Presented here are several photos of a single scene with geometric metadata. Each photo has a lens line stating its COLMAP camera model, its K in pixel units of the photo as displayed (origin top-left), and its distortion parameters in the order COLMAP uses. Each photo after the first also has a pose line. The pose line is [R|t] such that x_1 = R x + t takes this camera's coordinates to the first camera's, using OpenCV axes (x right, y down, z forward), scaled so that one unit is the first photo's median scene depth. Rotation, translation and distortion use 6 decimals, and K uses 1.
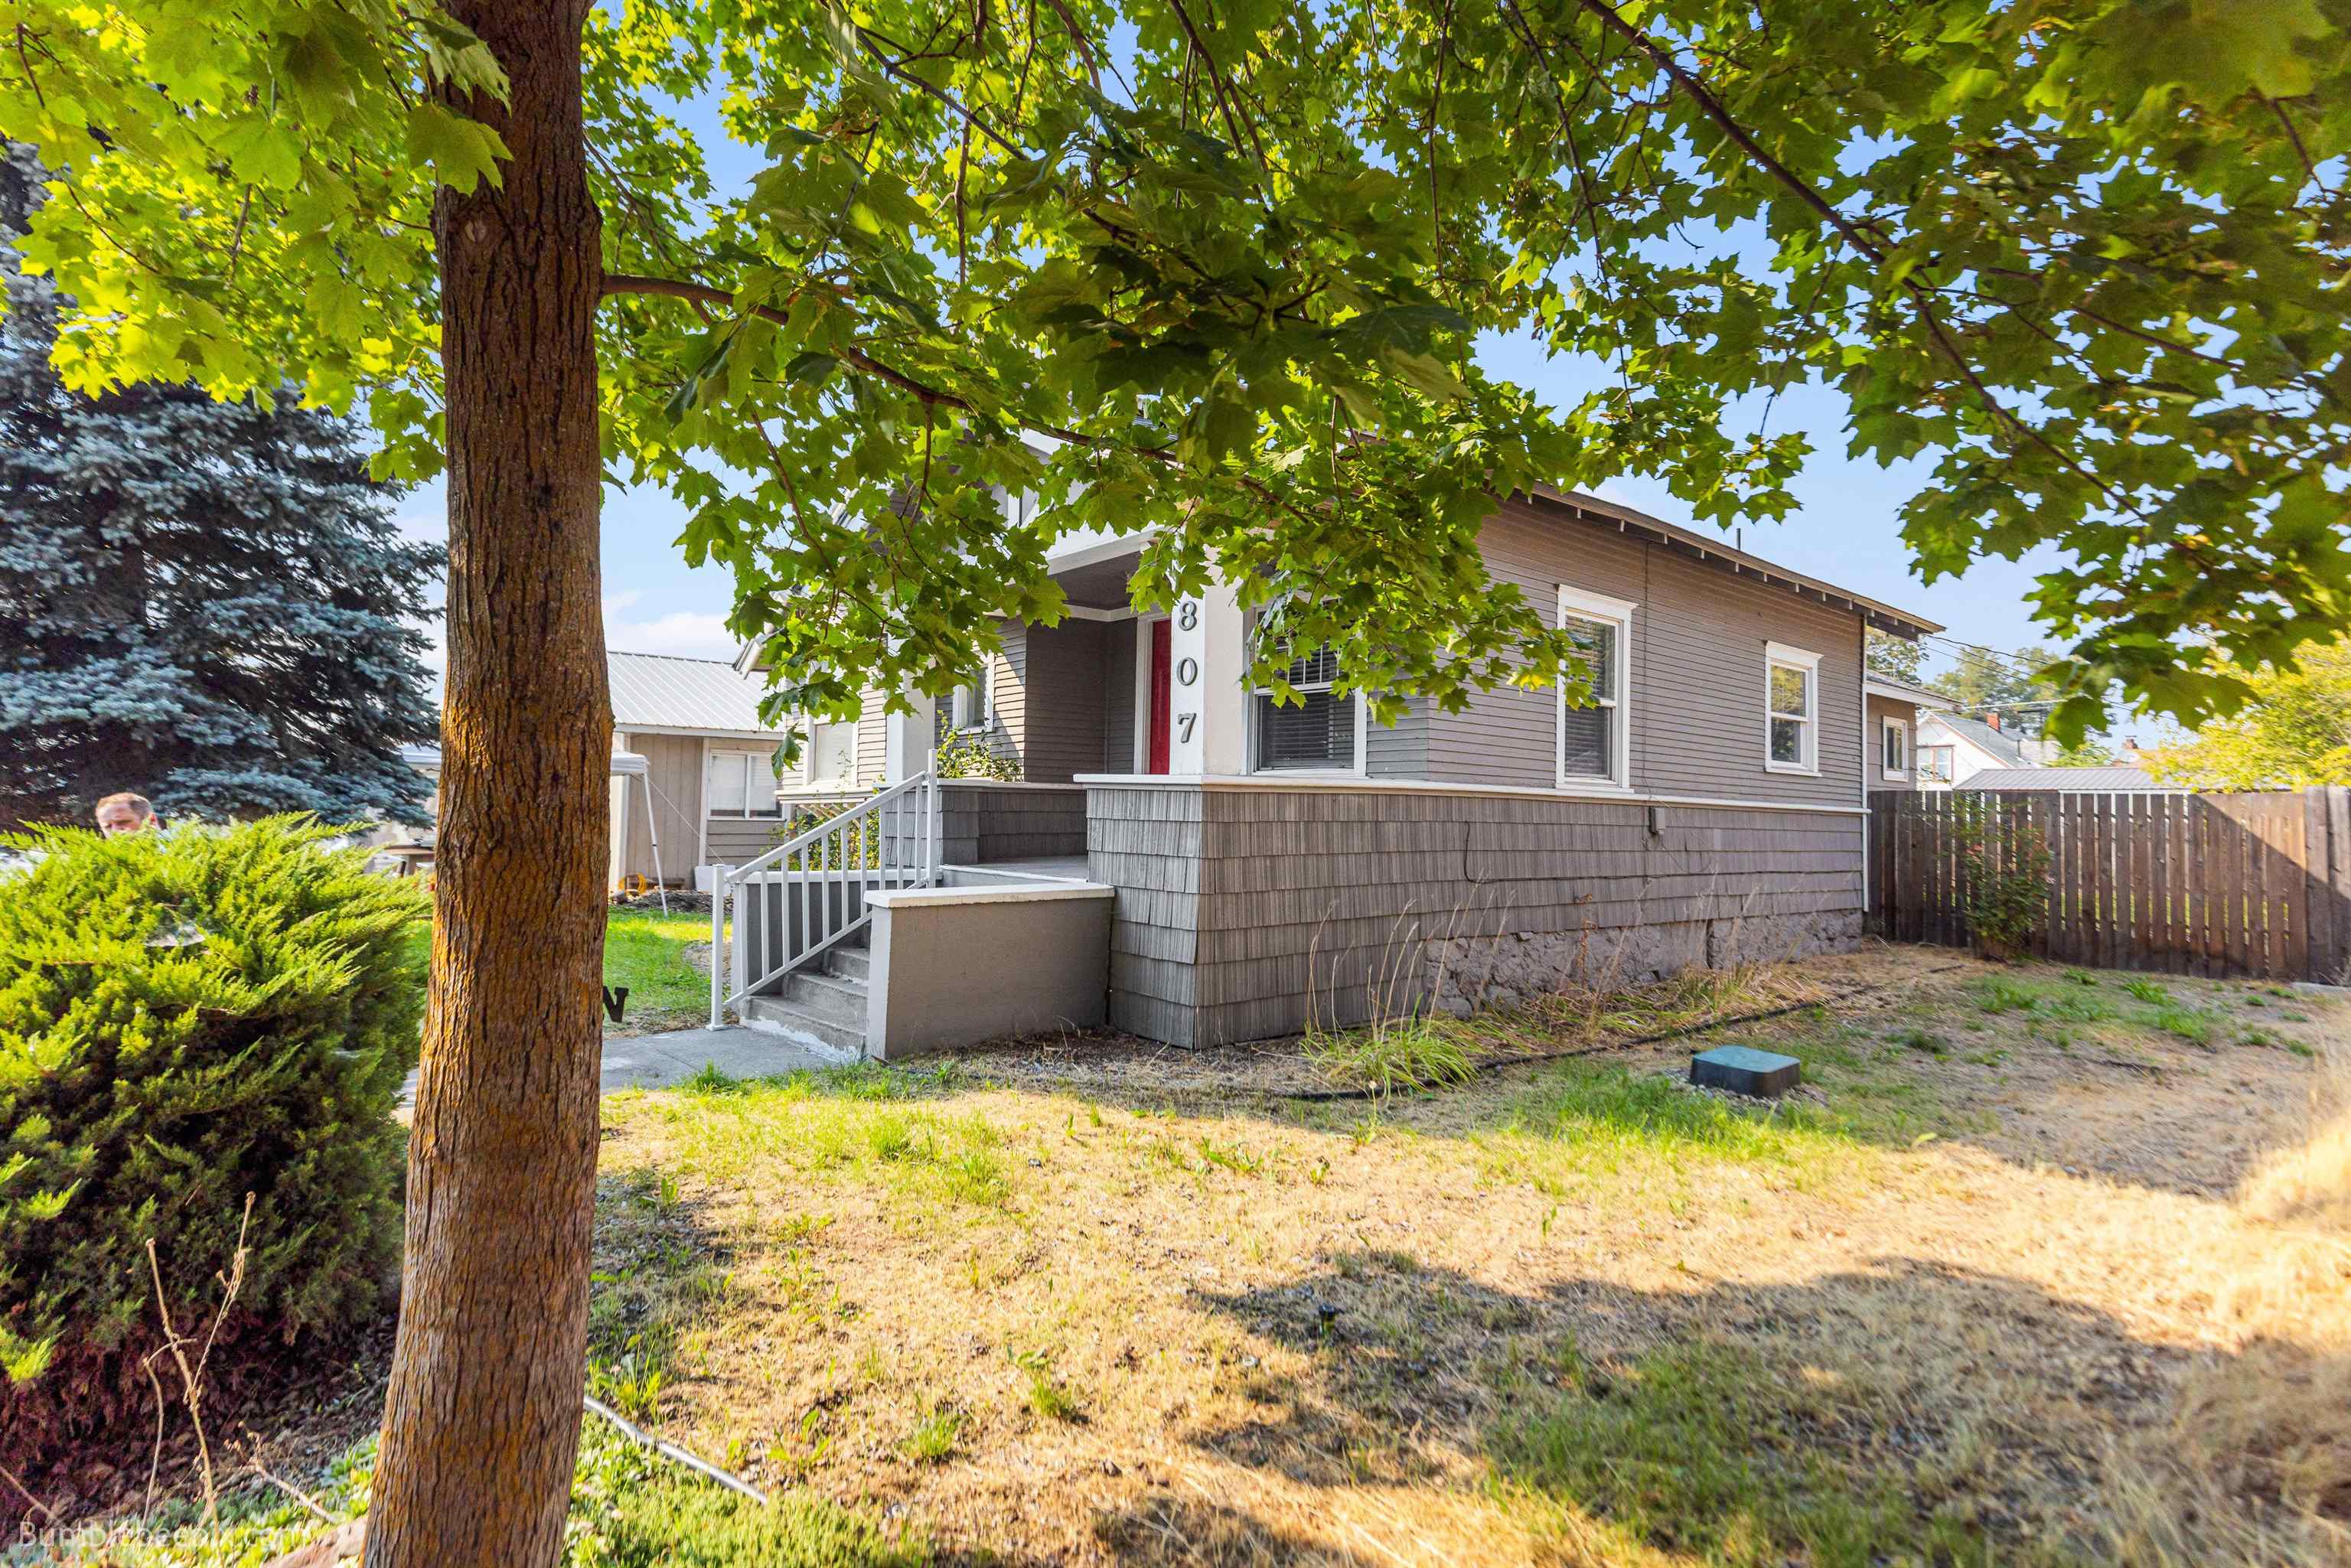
lens RADIAL K [[1168.3, 0, 1177.4], [0, 1168.3, 794.3], [0, 0, 1]] dist [-0.001087, -0.000007]
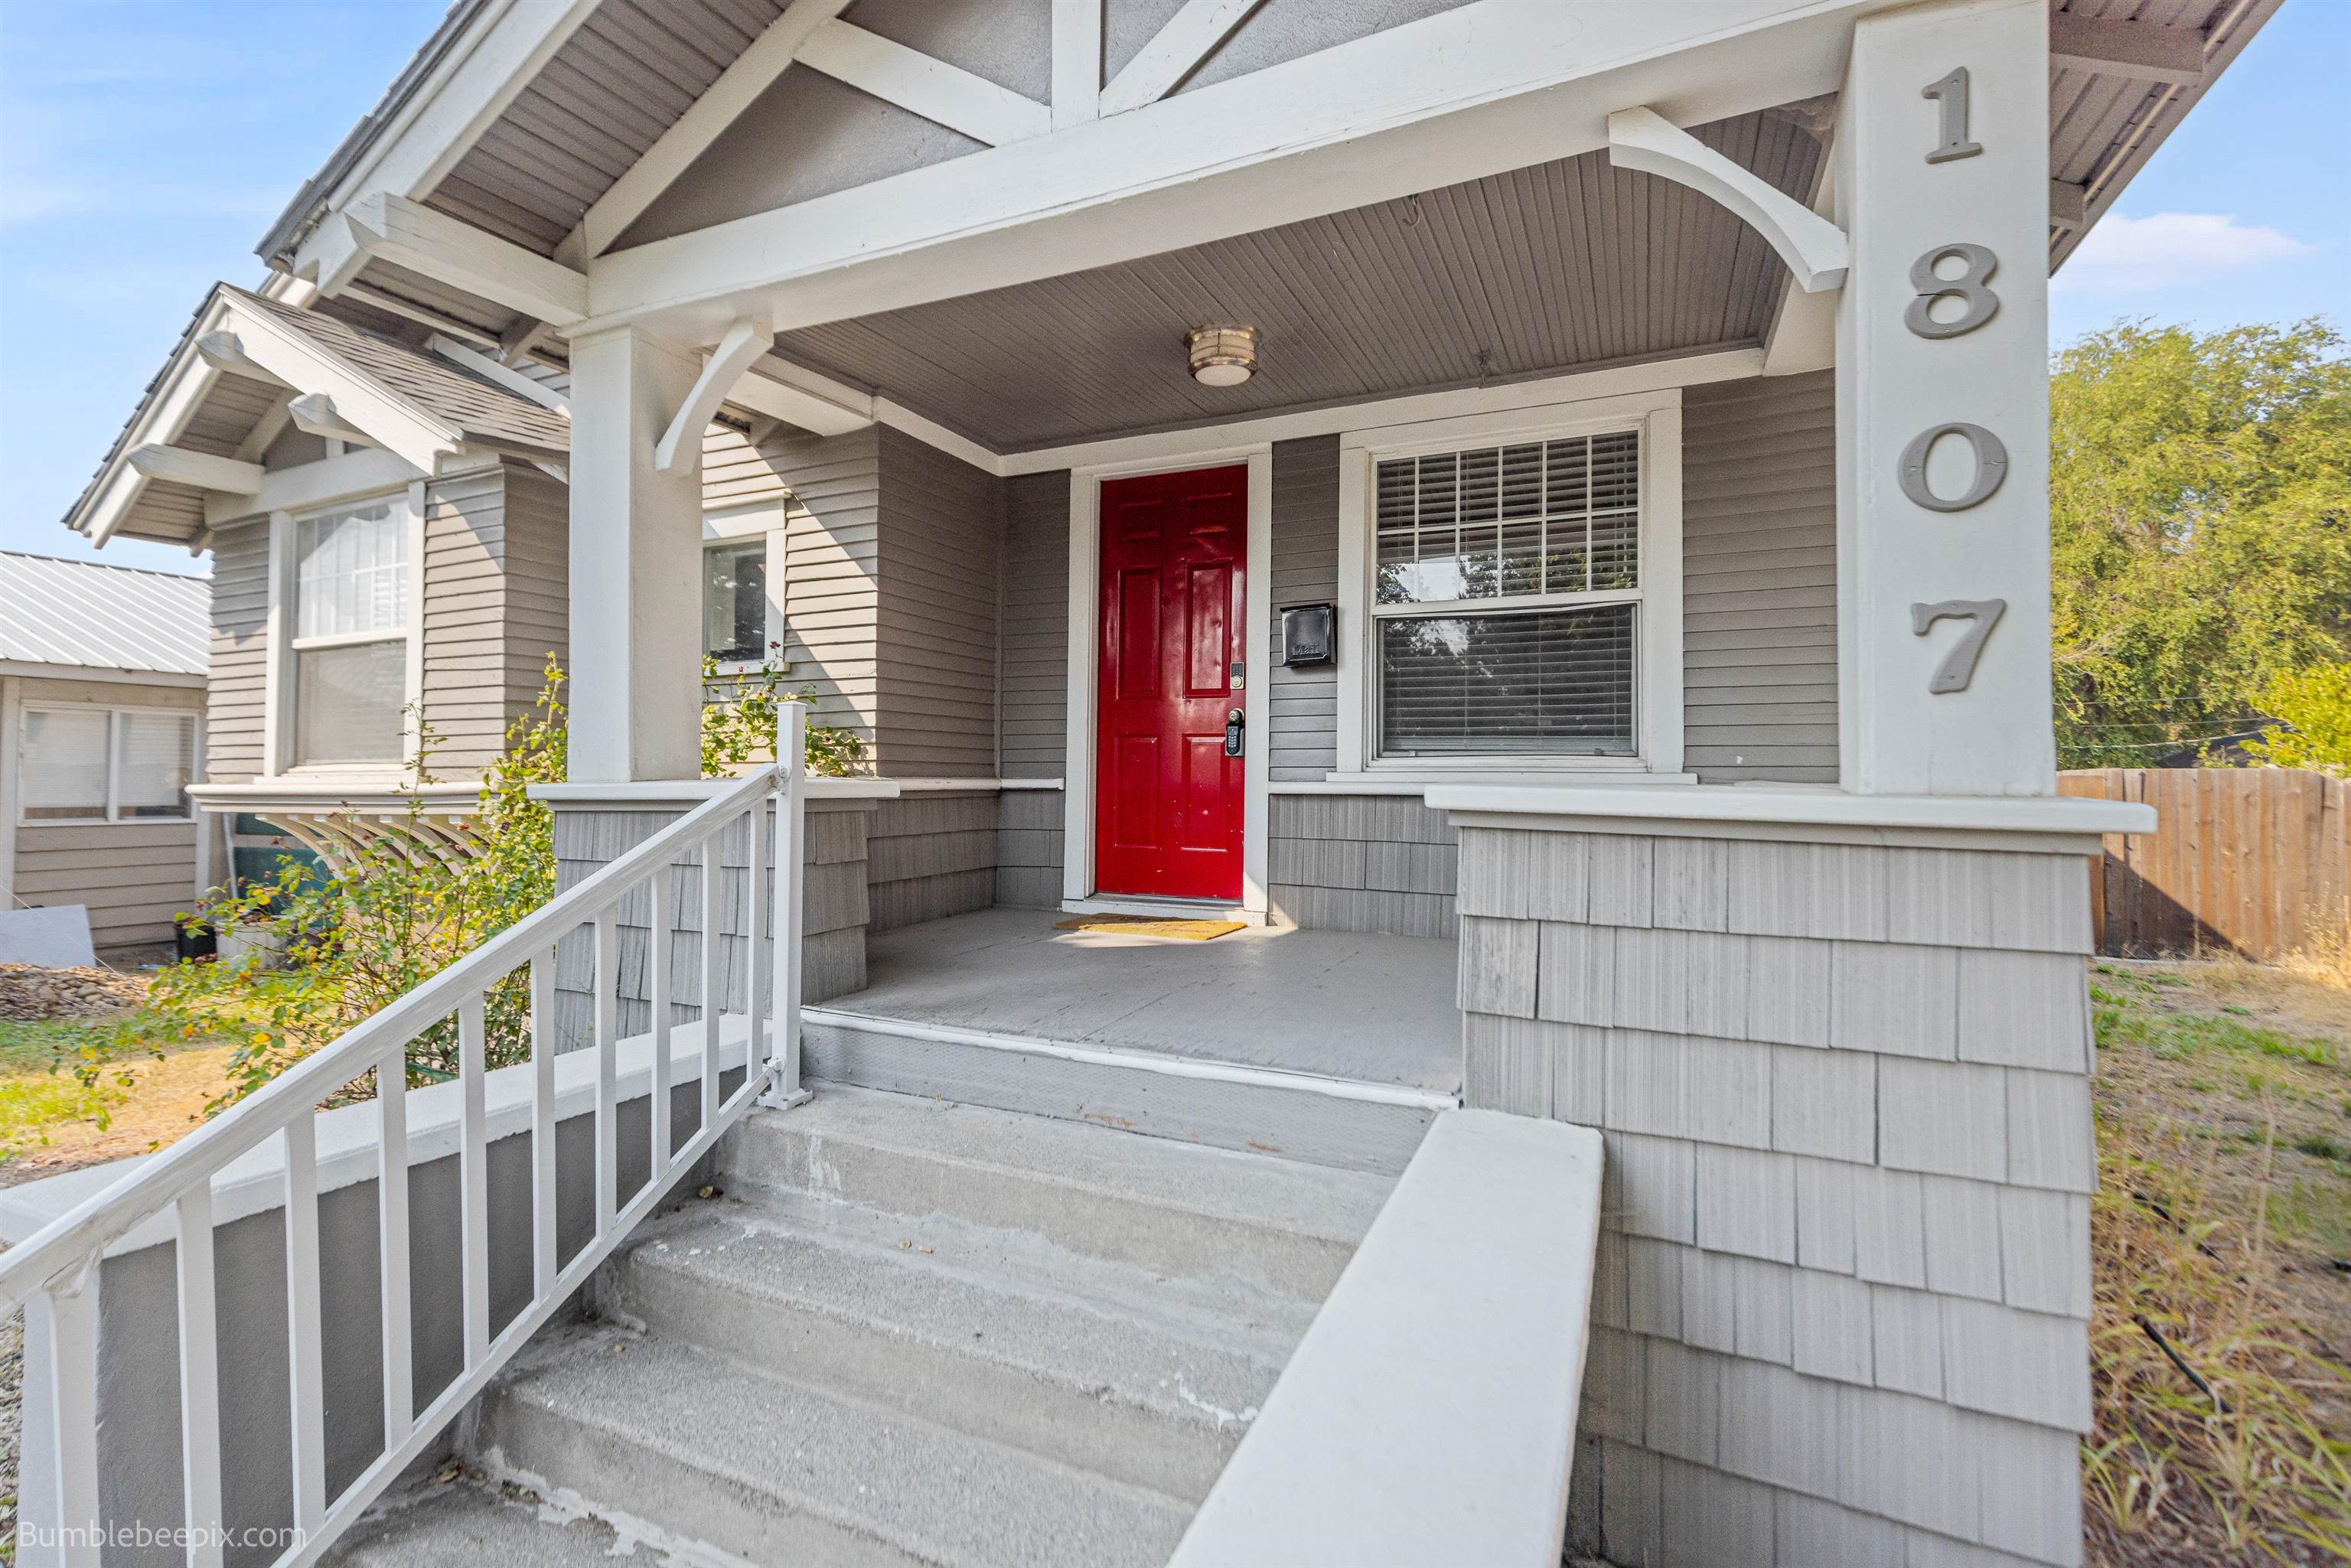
lens RADIAL K [[1038.7, 0, 1174.5], [0, 1038.7, 773.9], [0, 0, 1]] dist [0.007232, -0.000011]
pose [[0.905241, -0.006289, 0.424852, -0.200570], [0.000297, 0.999900, 0.014169, -0.017432], [-0.424898, -0.012700, 0.905152, 0.551005]]
